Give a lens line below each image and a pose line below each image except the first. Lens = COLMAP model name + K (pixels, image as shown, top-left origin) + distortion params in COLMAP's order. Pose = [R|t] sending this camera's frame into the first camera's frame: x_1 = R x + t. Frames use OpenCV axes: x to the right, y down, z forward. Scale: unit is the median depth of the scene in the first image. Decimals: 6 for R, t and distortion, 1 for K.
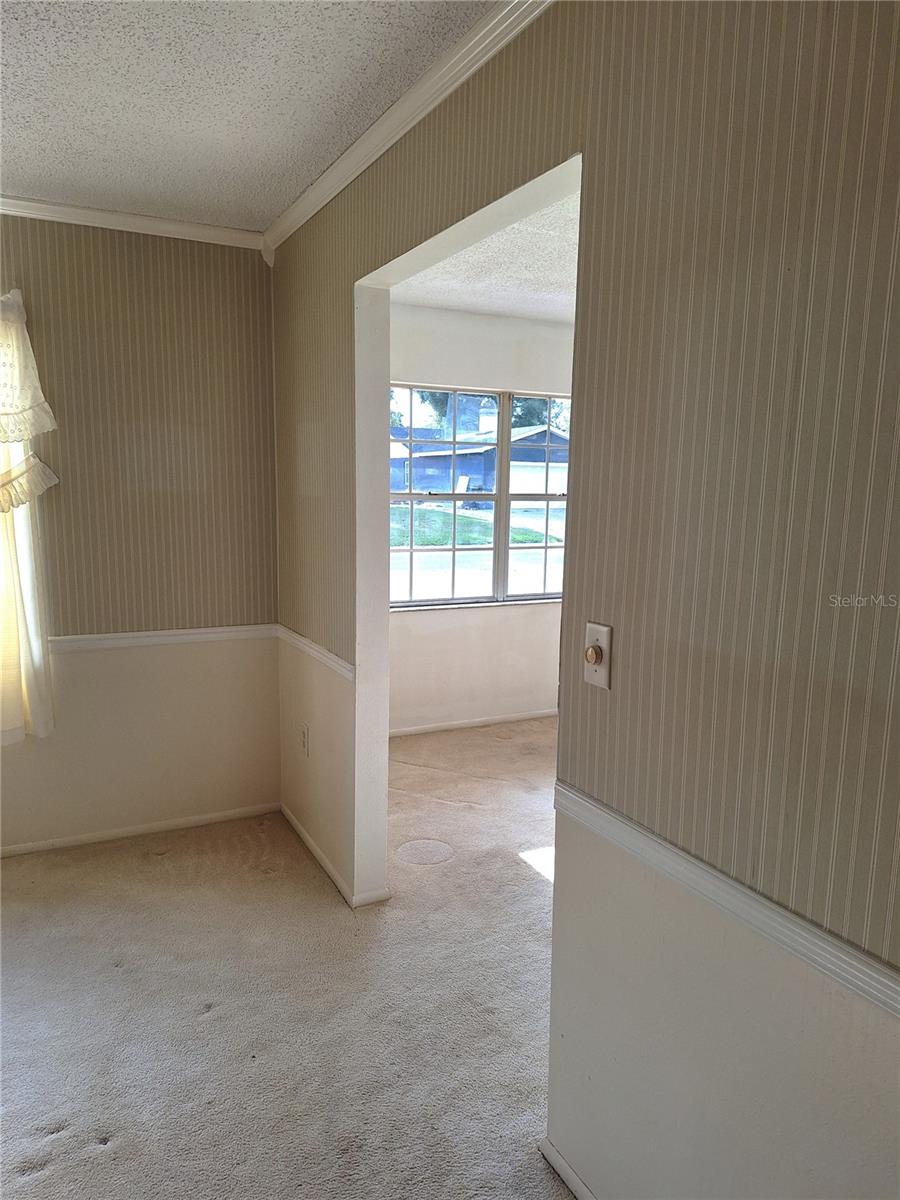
lens RADIAL K [[846.2, 0, 450.4], [0, 846.2, 610.3], [0, 0, 1]] dist [0.066726, -0.083224]
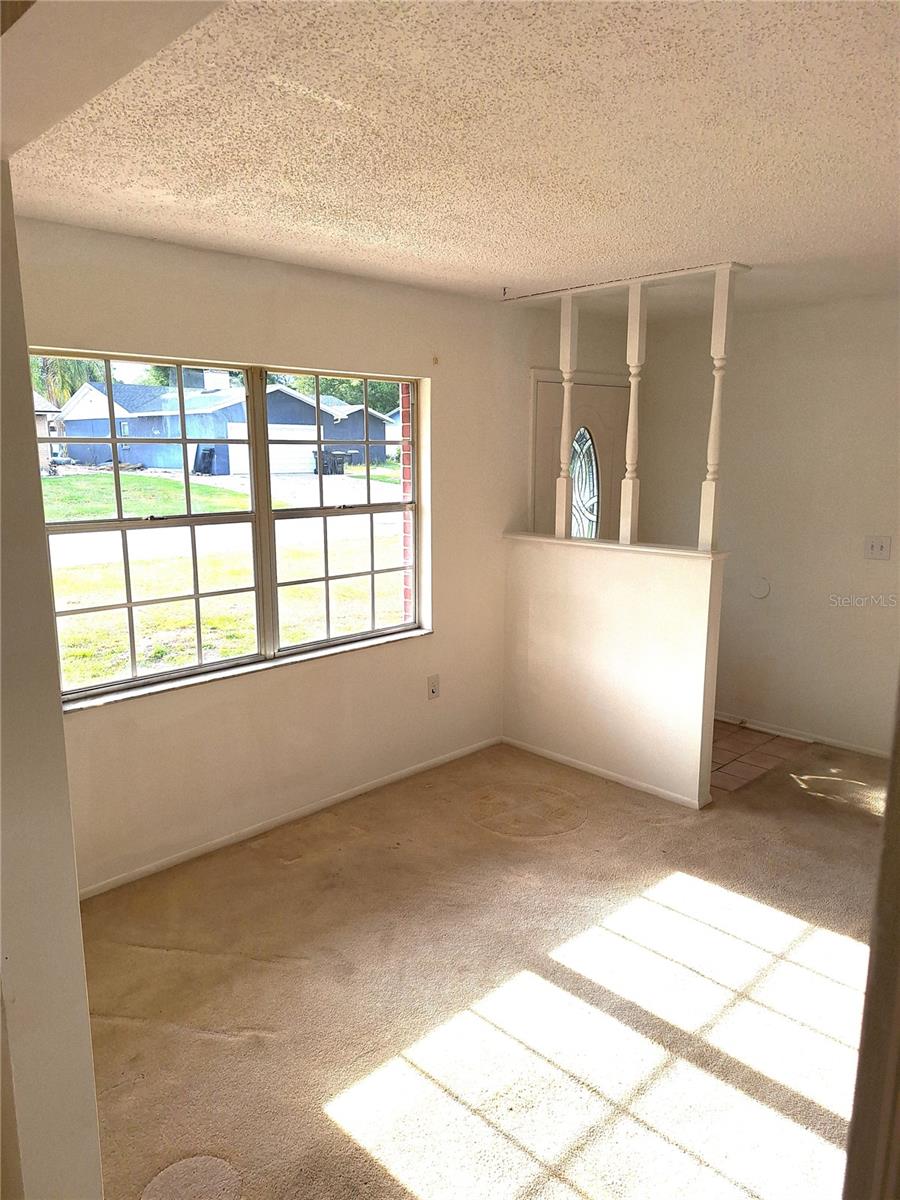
lens RADIAL K [[825.5, 0, 461.0], [0, 825.5, 604.2], [0, 0, 1]] dist [0.080524, -0.077048]
pose [[0.948257, -0.072745, 0.309057, -0.001371], [0.058389, 0.996752, 0.055462, -0.089383], [-0.312088, -0.034547, 0.949425, 0.284883]]
